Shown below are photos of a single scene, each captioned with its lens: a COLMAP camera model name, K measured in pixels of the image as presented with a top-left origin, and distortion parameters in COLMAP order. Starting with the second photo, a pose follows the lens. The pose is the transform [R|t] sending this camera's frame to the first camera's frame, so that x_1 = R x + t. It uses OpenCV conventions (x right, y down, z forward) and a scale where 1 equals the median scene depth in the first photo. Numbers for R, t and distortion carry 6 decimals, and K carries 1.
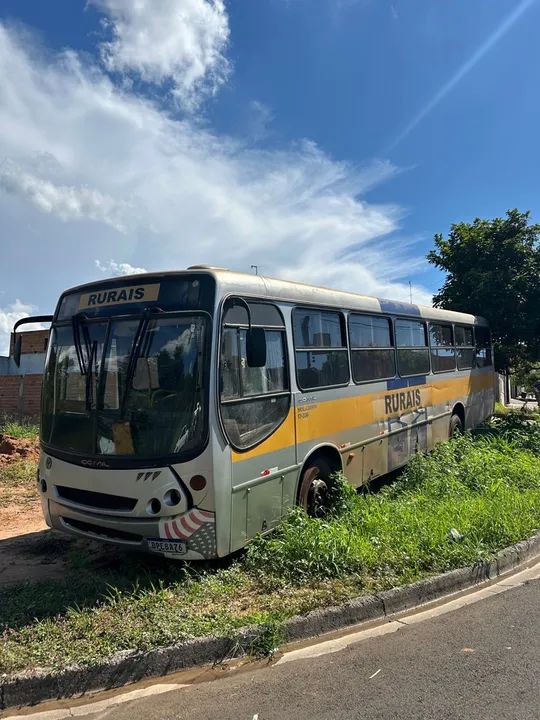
lens RADIAL K [[545.7, 0, 282.6], [0, 545.7, 358.1], [0, 0, 1]] dist [0.072381, -0.130146]
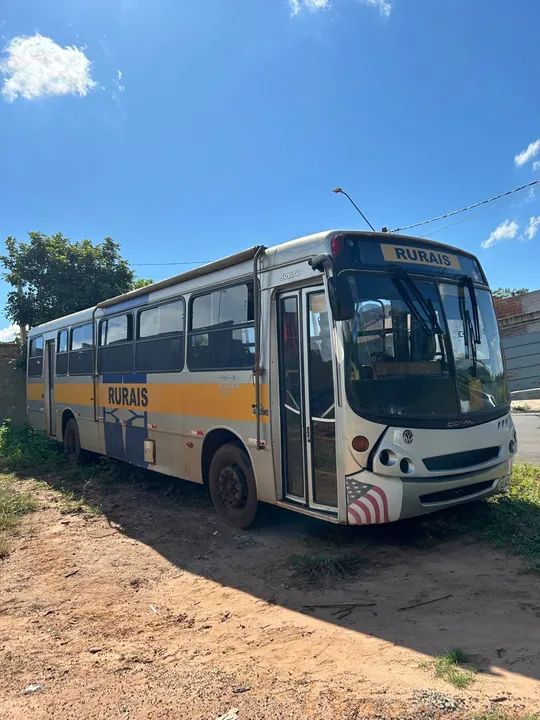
lens RADIAL K [[537.0, 0, 281.8], [0, 537.0, 362.0], [0, 0, 1]] dist [0.054897, -0.089807]
pose [[0.339395, 0.040770, 0.939760, -1.263152], [0.023103, 0.998398, -0.051658, 0.116352], [-0.940360, 0.039244, 0.337909, 0.904228]]
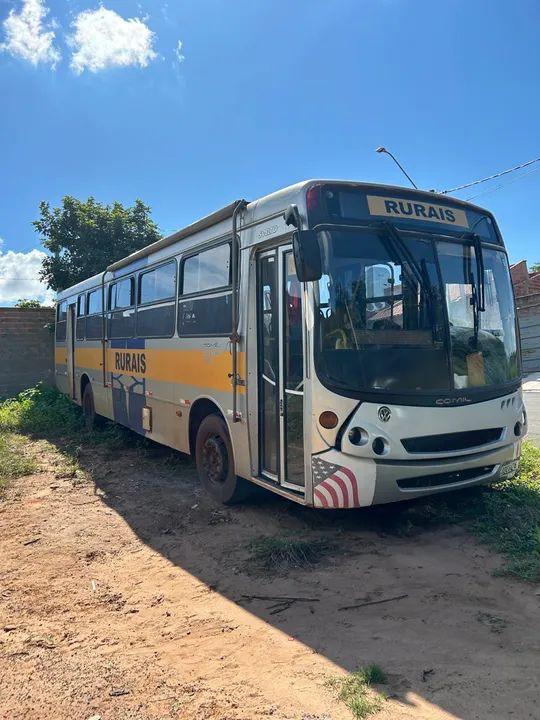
lens RADIAL K [[537.0, 0, 281.8], [0, 537.0, 362.0], [0, 0, 1]] dist [0.054897, -0.089807]
pose [[0.435462, -0.000941, 0.900207, -1.140487], [-0.001977, 0.999996, 0.002001, 0.120169], [-0.900205, -0.002651, 0.435458, 0.813209]]
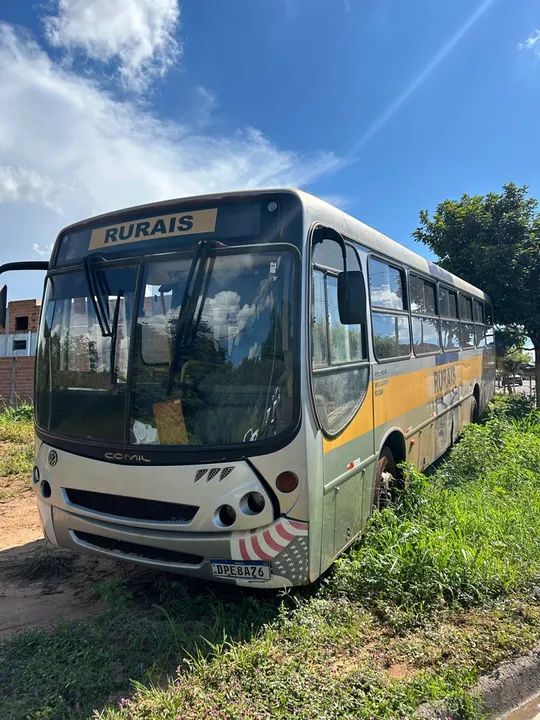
lens RADIAL K [[537.0, 0, 281.8], [0, 537.0, 362.0], [0, 0, 1]] dist [0.054897, -0.089807]
pose [[0.994542, -0.001035, 0.104331, -0.198126], [-0.001719, 0.999653, 0.026303, 0.044093], [-0.104322, -0.026339, 0.994195, 0.258963]]
